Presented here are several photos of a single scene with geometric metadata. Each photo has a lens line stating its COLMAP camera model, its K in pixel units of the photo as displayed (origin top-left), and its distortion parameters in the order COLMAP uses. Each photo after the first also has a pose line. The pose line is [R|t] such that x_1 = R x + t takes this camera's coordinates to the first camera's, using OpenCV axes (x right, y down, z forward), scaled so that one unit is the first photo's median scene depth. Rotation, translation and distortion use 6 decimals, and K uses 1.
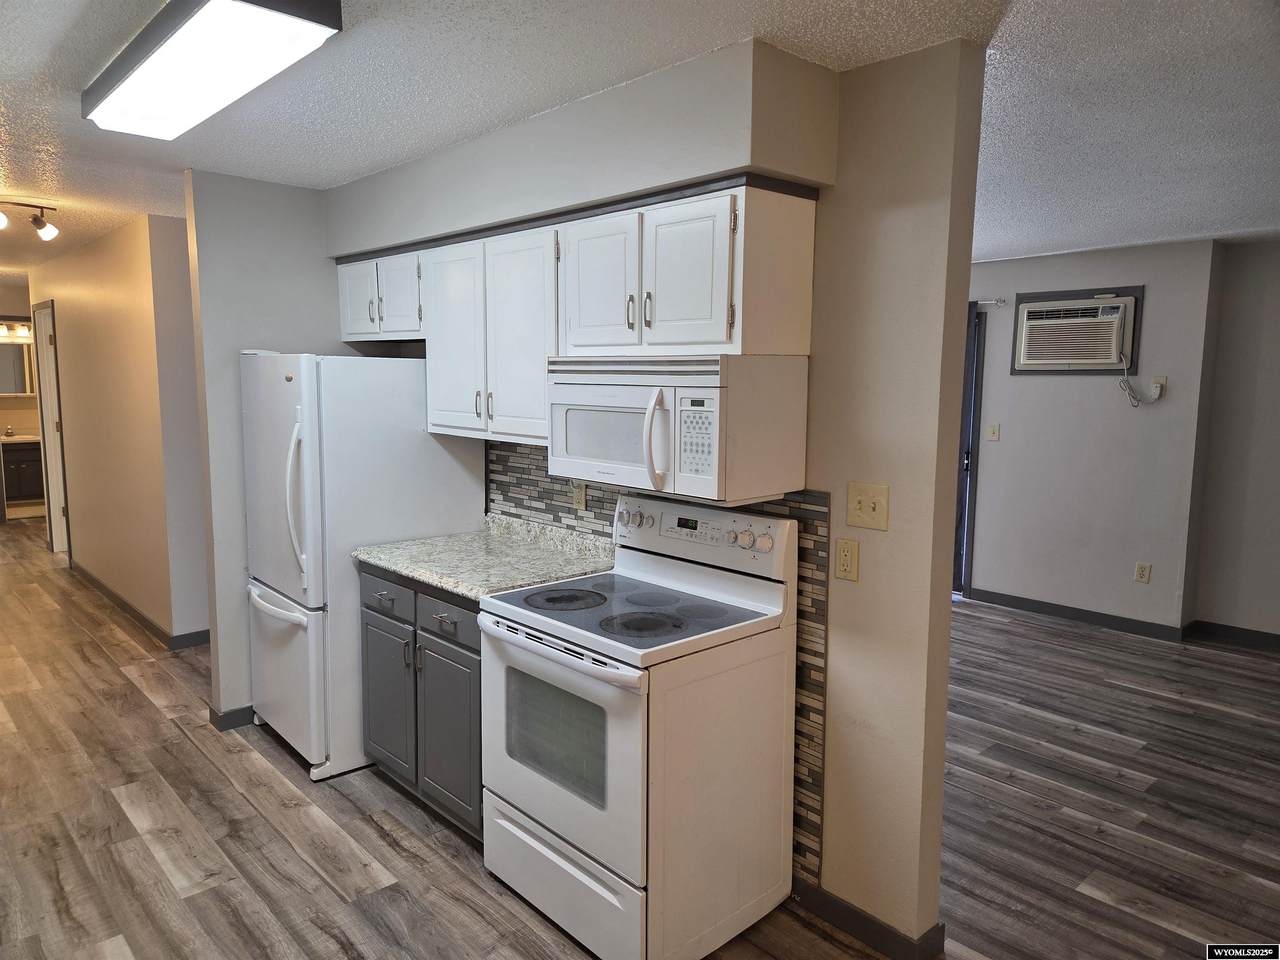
lens RADIAL K [[860.9, 0, 644.4], [0, 860.9, 476.3], [0, 0, 1]] dist [0.013130, -0.003288]
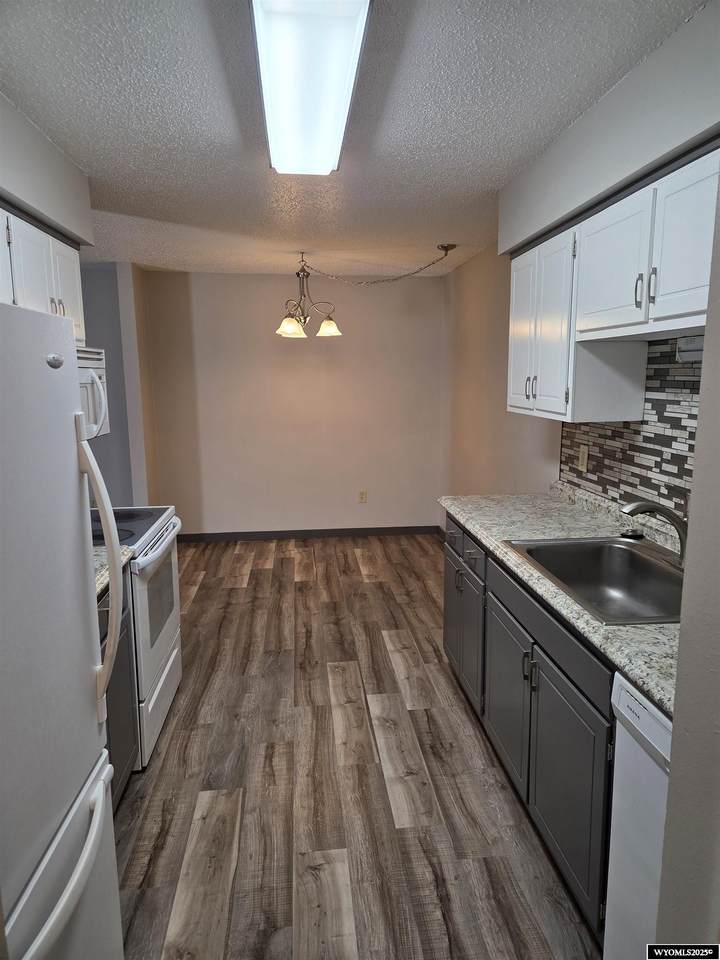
lens RADIAL K [[645.7, 0, 360.7], [0, 645.7, 479.0], [0, 0, 1]] dist [0.013130, -0.003288]
pose [[-0.792872, -0.102626, 0.600685, -0.978150], [0.081745, 0.958897, 0.271725, -0.170730], [-0.603881, 0.264546, -0.751893, 1.463686]]
